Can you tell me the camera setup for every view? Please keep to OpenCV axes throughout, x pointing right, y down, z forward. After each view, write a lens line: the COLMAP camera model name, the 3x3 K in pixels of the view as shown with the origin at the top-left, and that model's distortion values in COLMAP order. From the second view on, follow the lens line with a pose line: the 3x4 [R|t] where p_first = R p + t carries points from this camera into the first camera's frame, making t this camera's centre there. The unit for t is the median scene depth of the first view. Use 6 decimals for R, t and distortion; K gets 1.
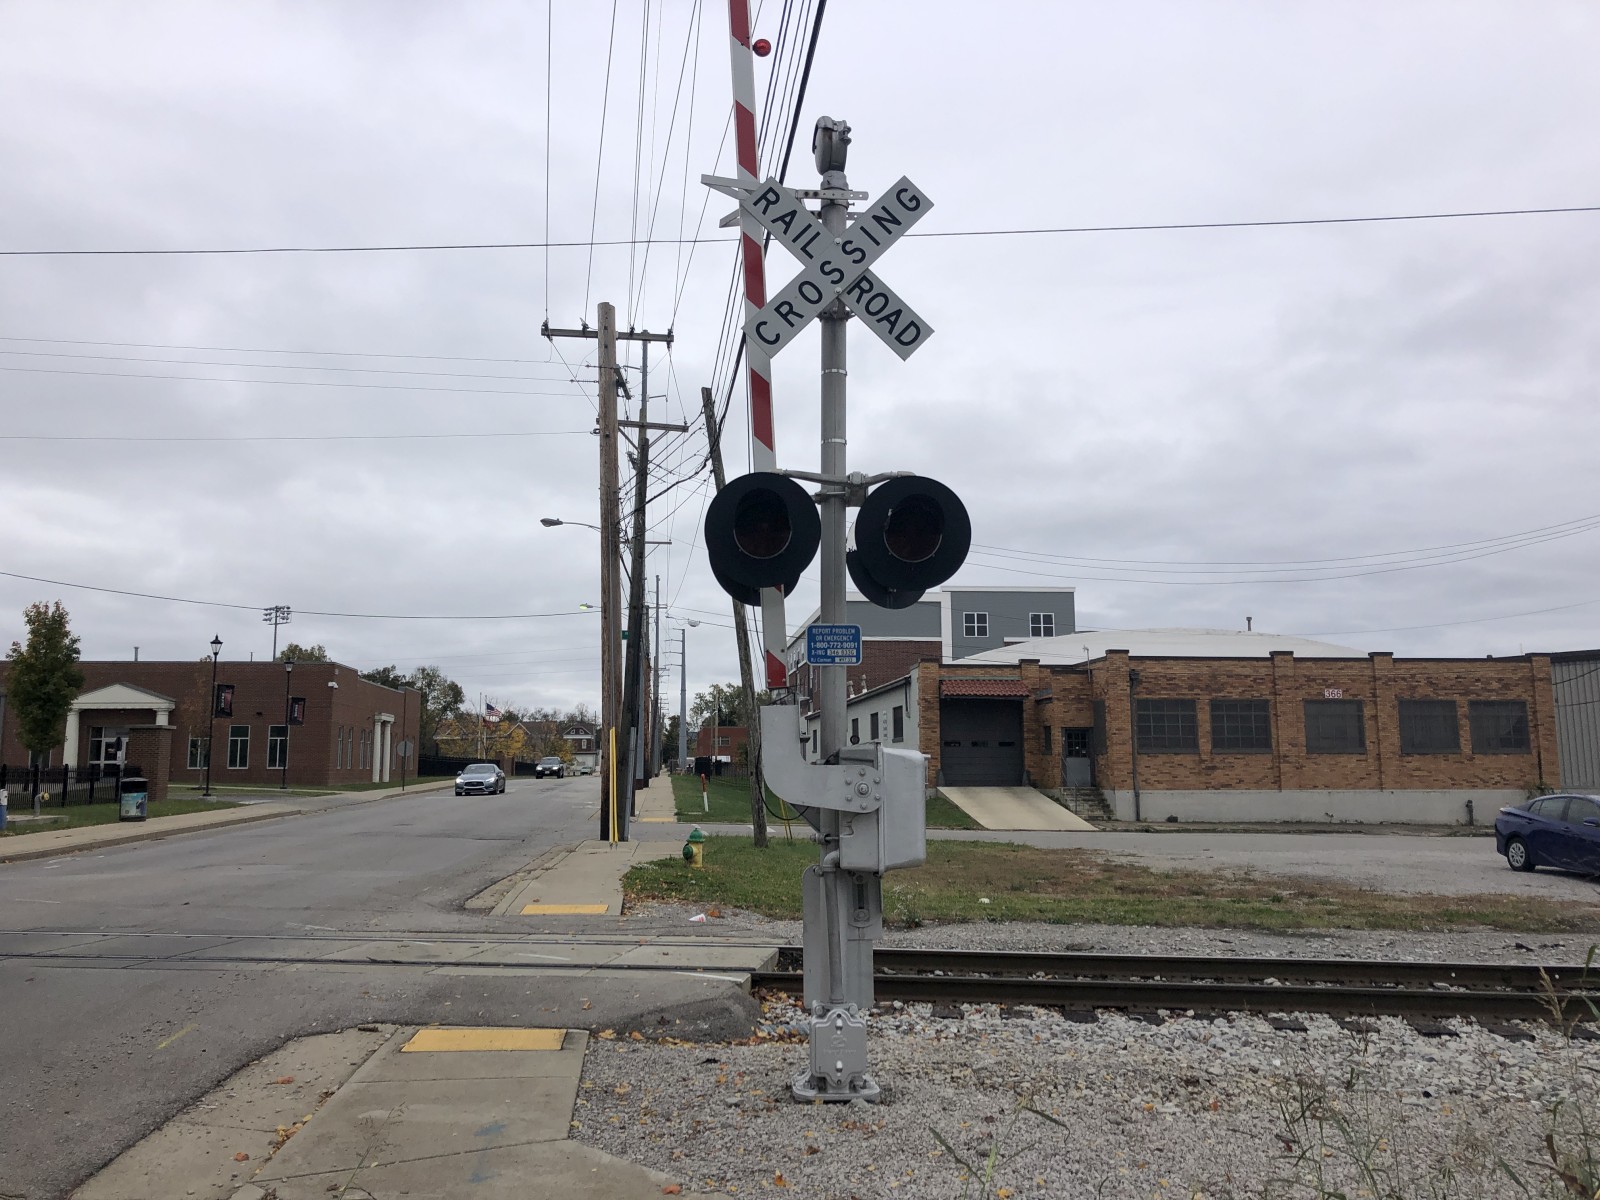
lens RADIAL K [[1280.0, 0, 790.2], [0, 1280.0, 585.4], [0, 0, 1]] dist [0.046483, -0.046809]
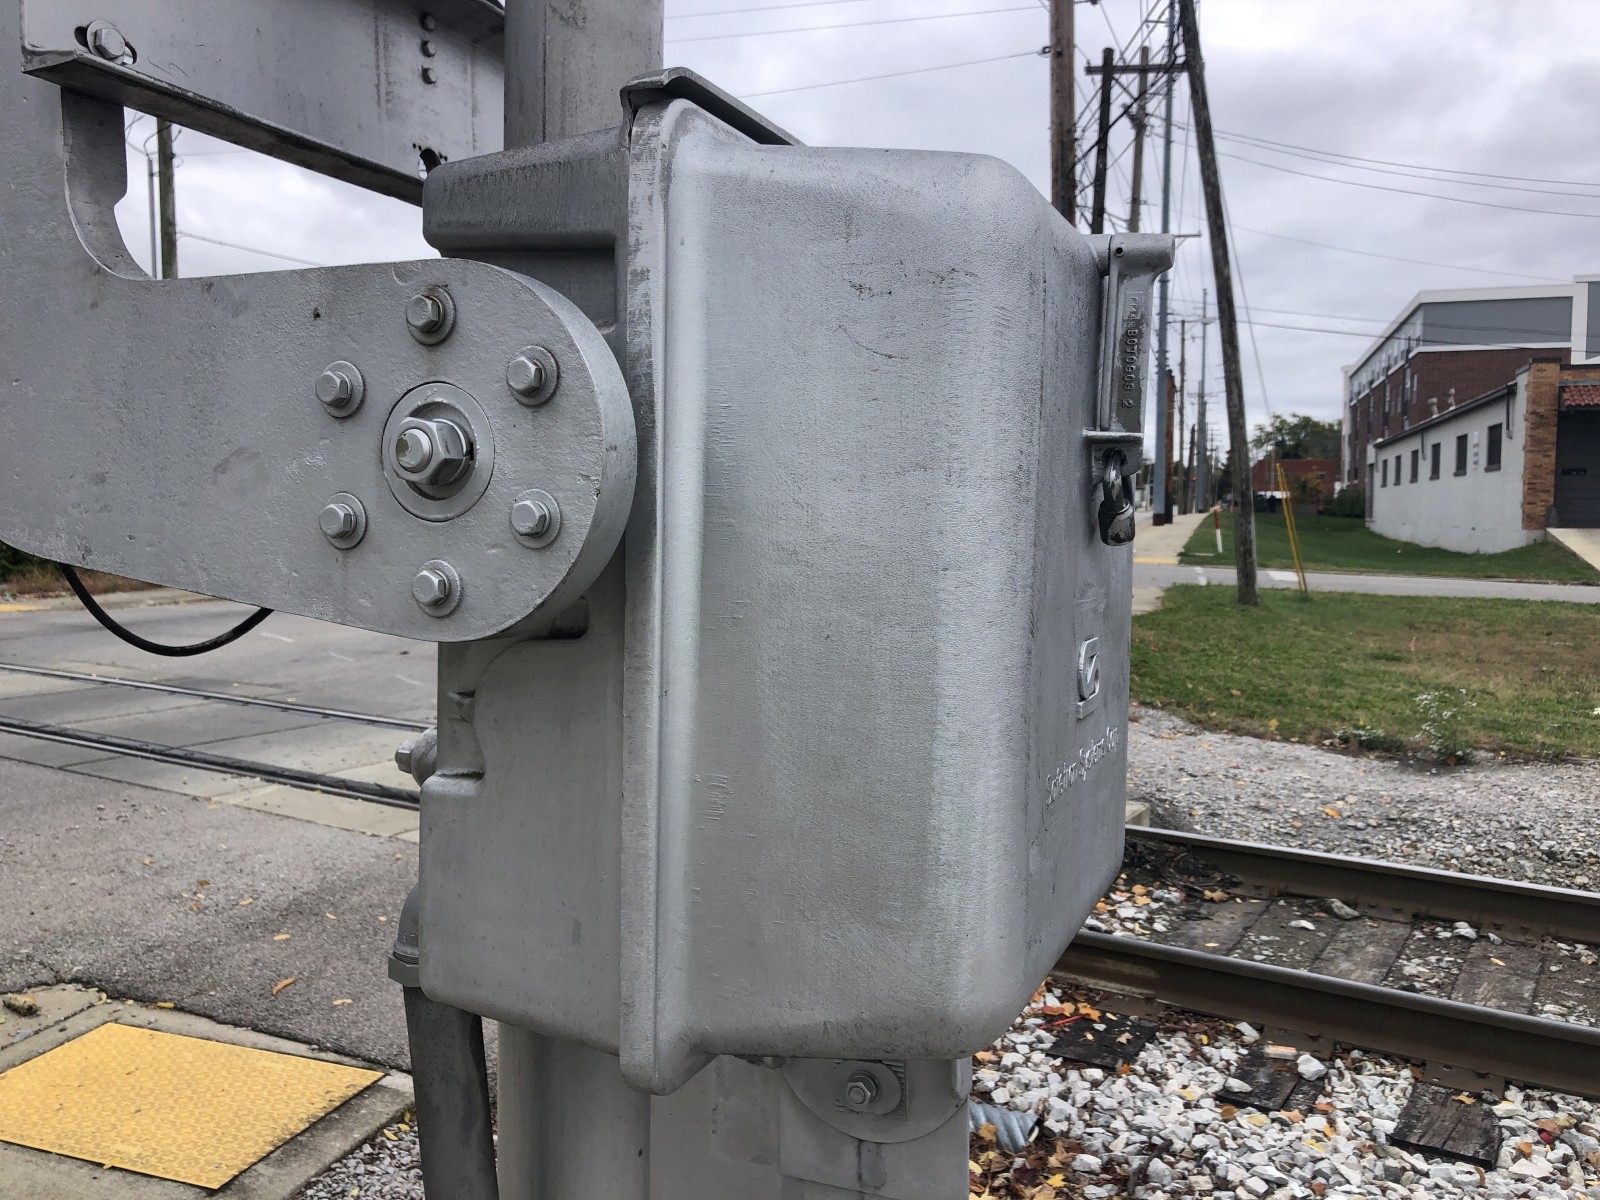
lens RADIAL K [[1280.0, 0, 806.9], [0, 1280.0, 565.1], [0, 0, 1]] dist [0.046483, -0.046809]
pose [[0.915952, 0.029854, -0.400175, 0.019064], [0.045905, 0.982887, 0.178396, 0.020982], [0.398653, -0.181773, 0.898908, 0.126166]]
